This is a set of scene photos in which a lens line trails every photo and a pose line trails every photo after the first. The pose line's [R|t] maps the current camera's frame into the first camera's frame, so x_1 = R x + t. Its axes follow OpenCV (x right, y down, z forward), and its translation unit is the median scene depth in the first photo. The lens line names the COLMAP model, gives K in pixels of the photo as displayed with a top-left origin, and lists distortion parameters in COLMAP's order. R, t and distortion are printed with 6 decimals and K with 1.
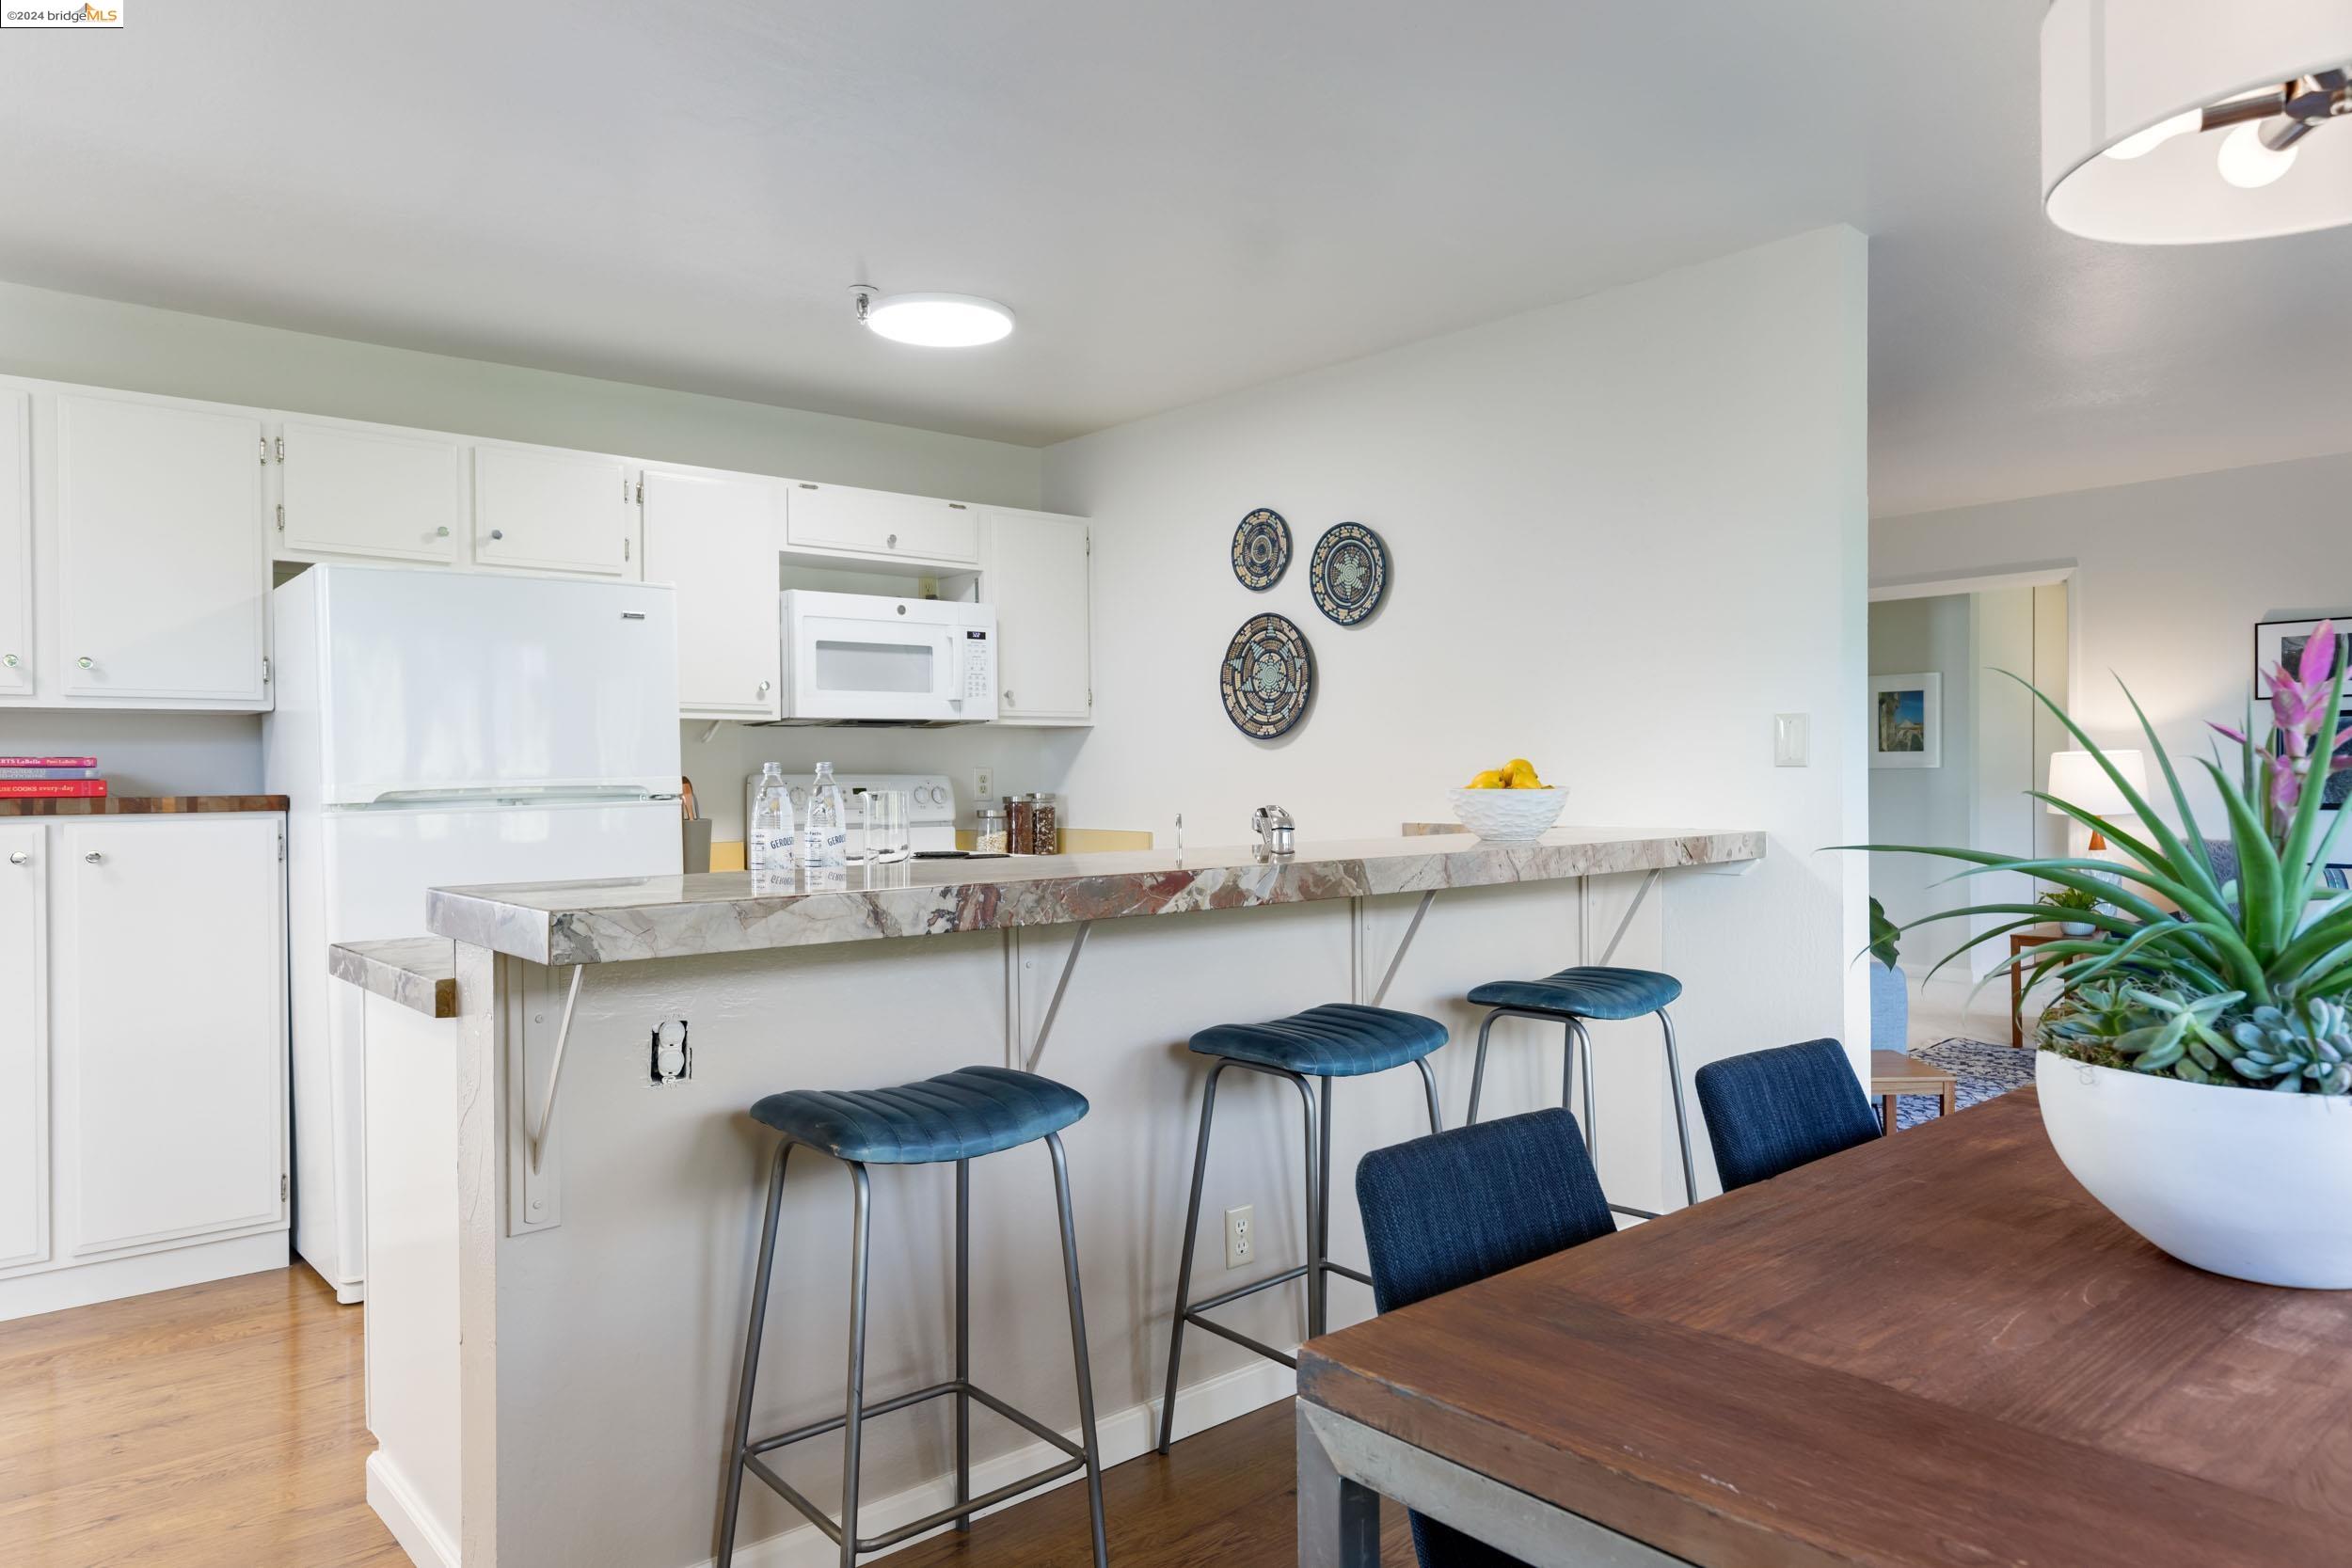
lens RADIAL K [[1506.2, 0, 1174.7], [0, 1506.2, 779.1], [0, 0, 1]] dist [0.003049, 0.000755]
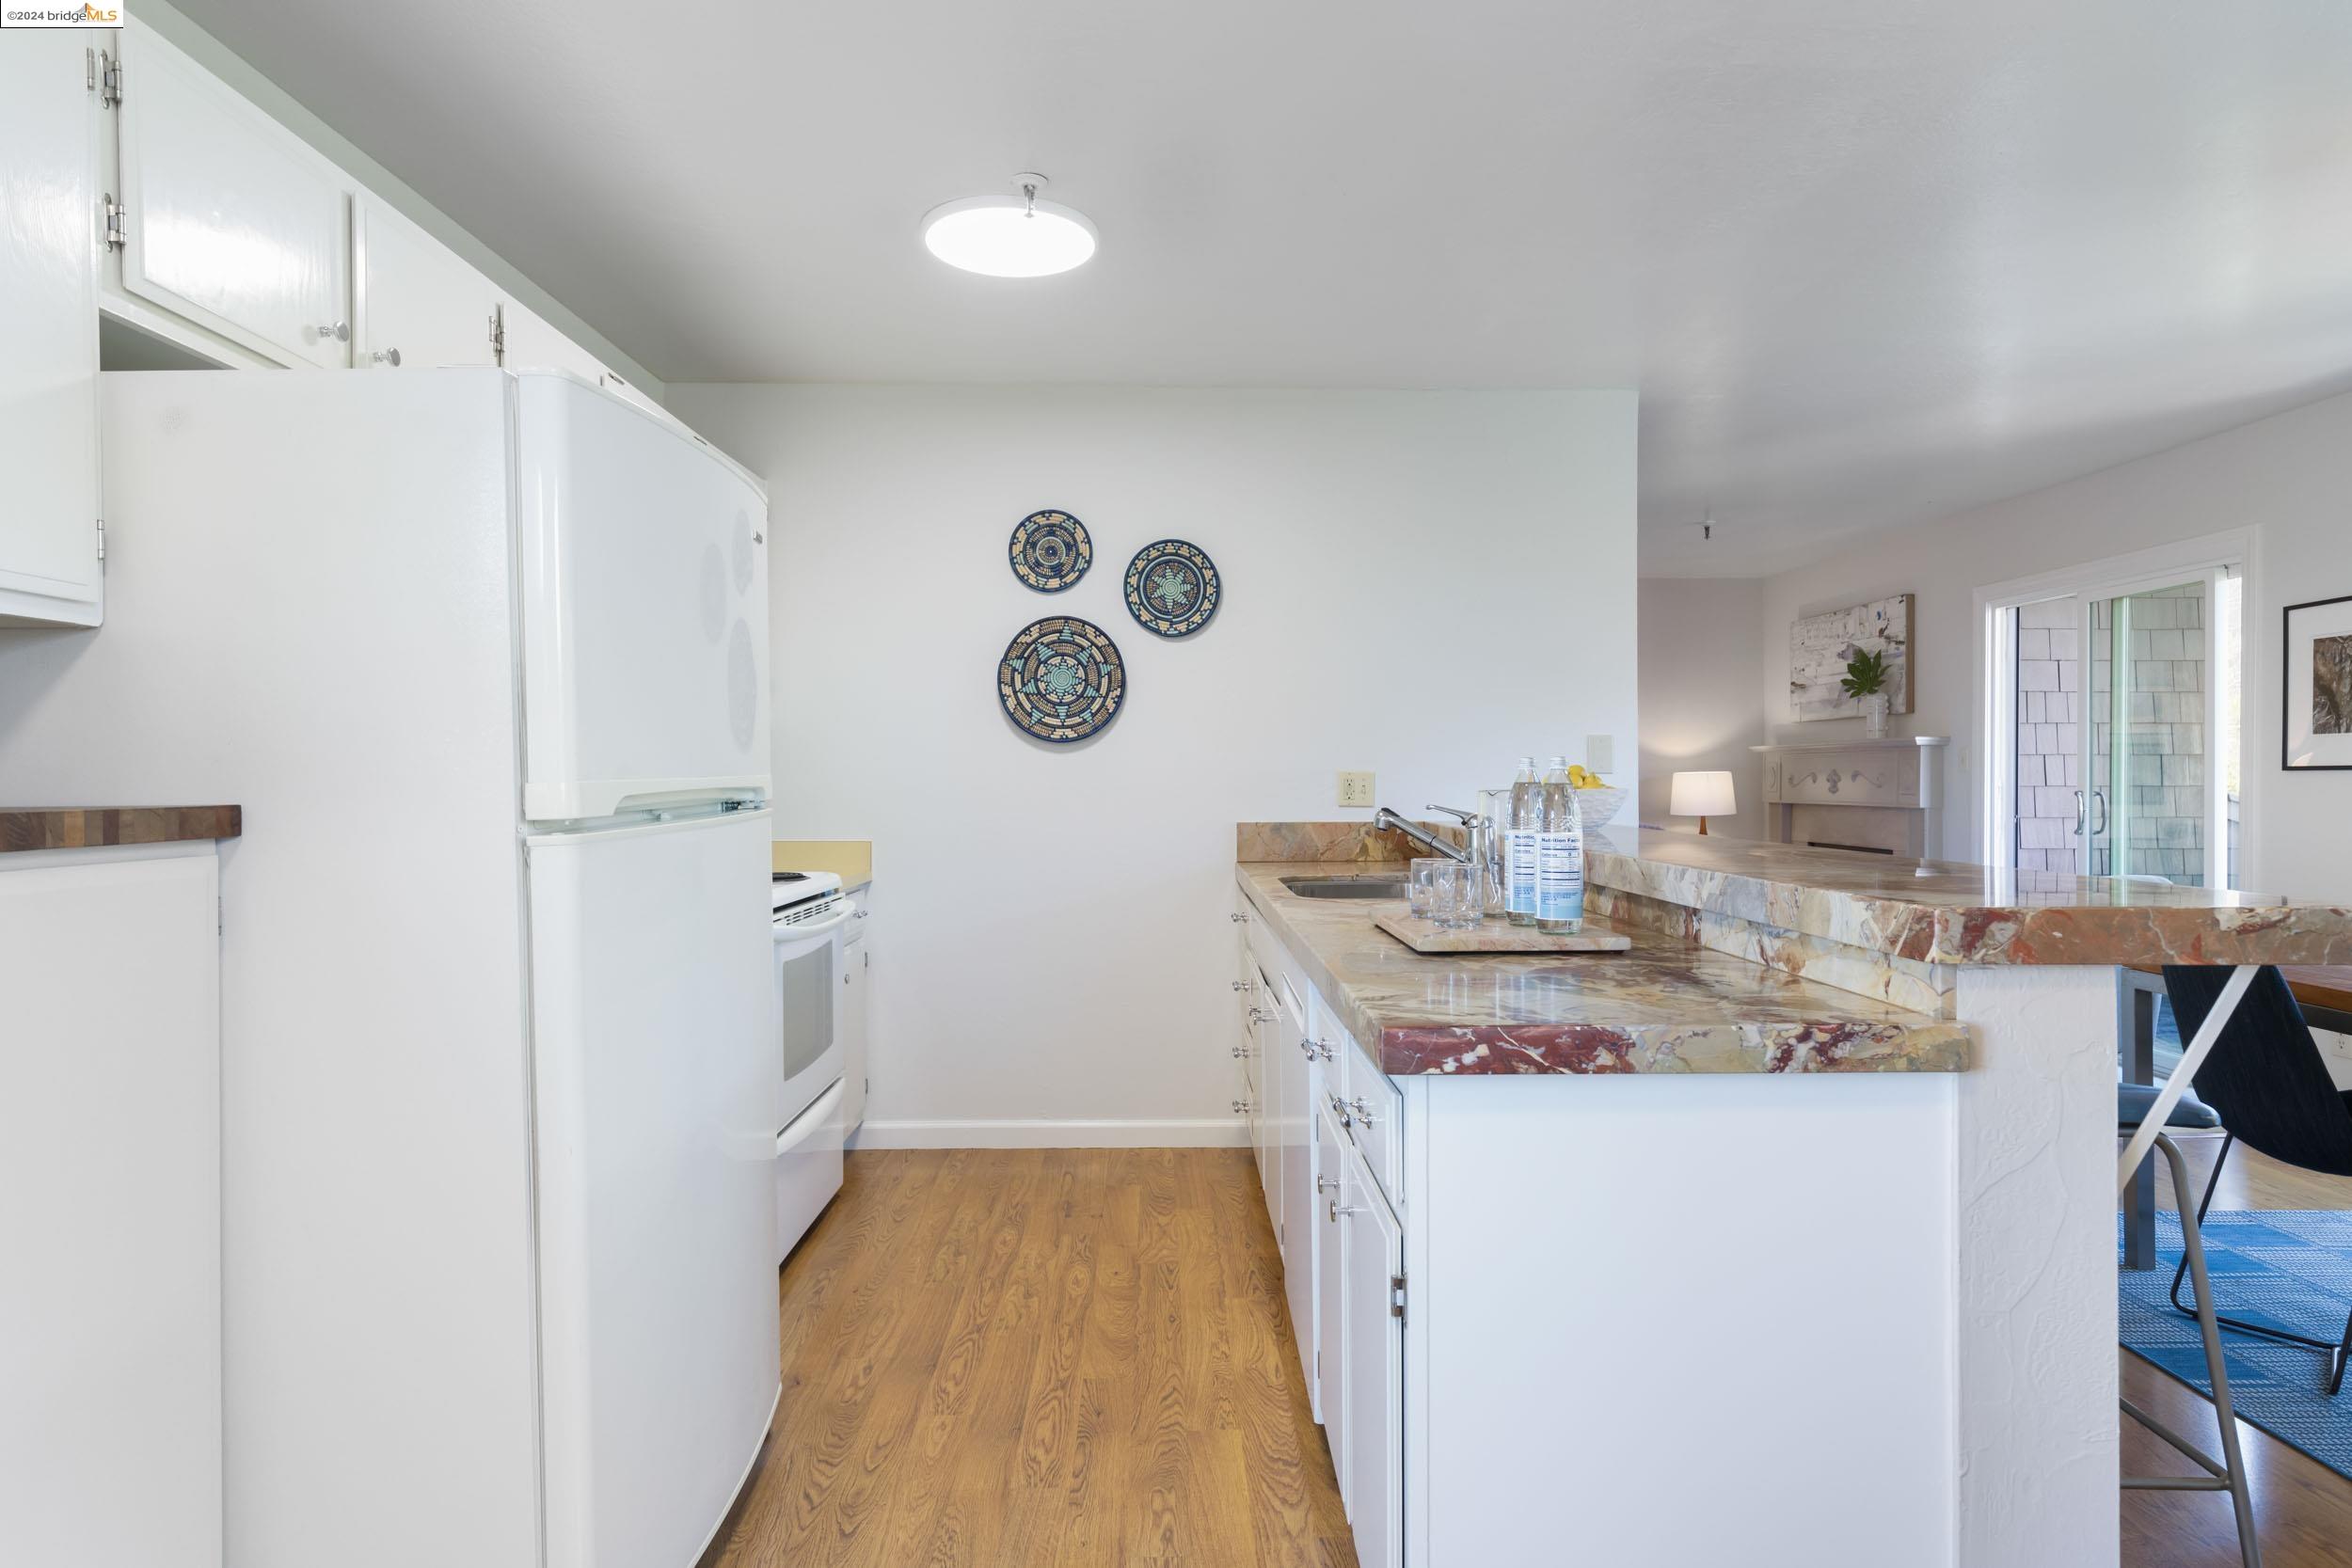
lens RADIAL K [[1336.7, 0, 1190.8], [0, 1336.7, 786.9], [0, 0, 1]] dist [0.015729, 0.000341]
pose [[0.632305, 0.000734, 0.774719, -0.581189], [0.001060, 0.999998, -0.001812, 0.004525], [-0.774719, 0.001967, 0.632303, 0.382800]]
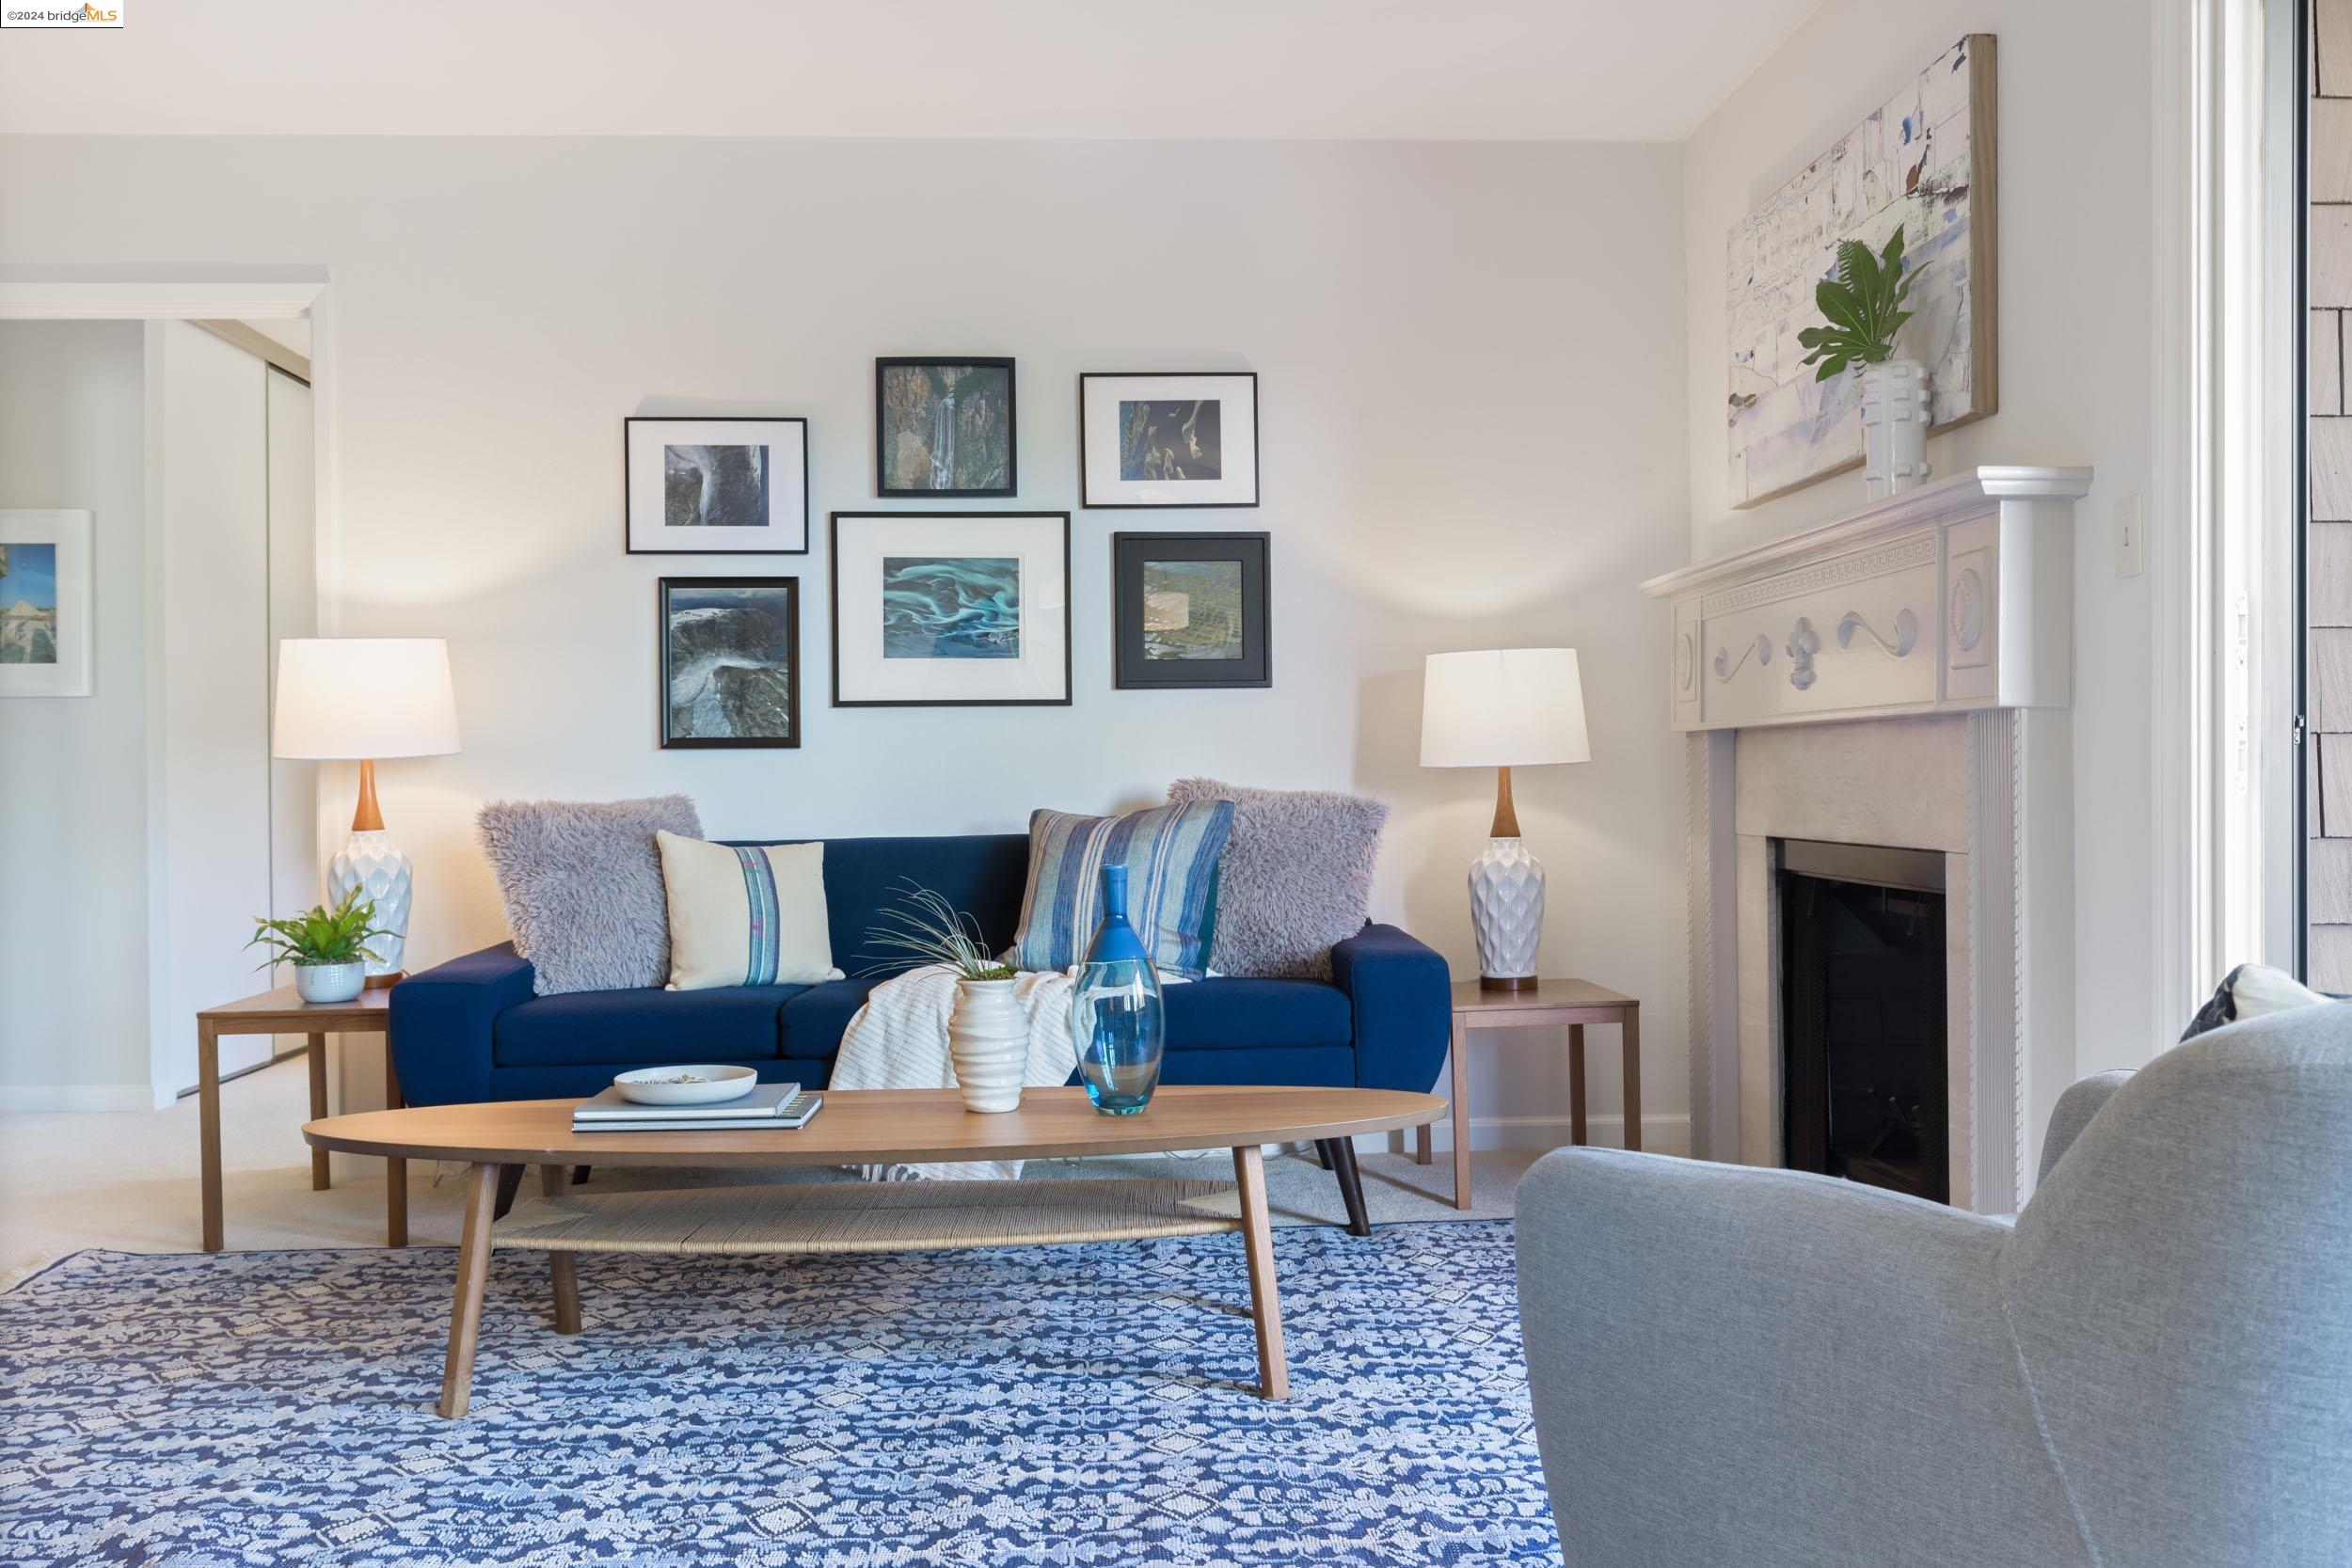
lens RADIAL K [[2096.0, 0, 1212.8], [0, 2096.0, 787.9], [0, 0, 1]] dist [0.001134, -0.002233]
pose [[0.601488, -0.001502, 0.798880, 0.302377], [0.006929, 0.999970, -0.003336, 0.050531], [-0.798852, 0.007542, 0.601481, 0.479917]]
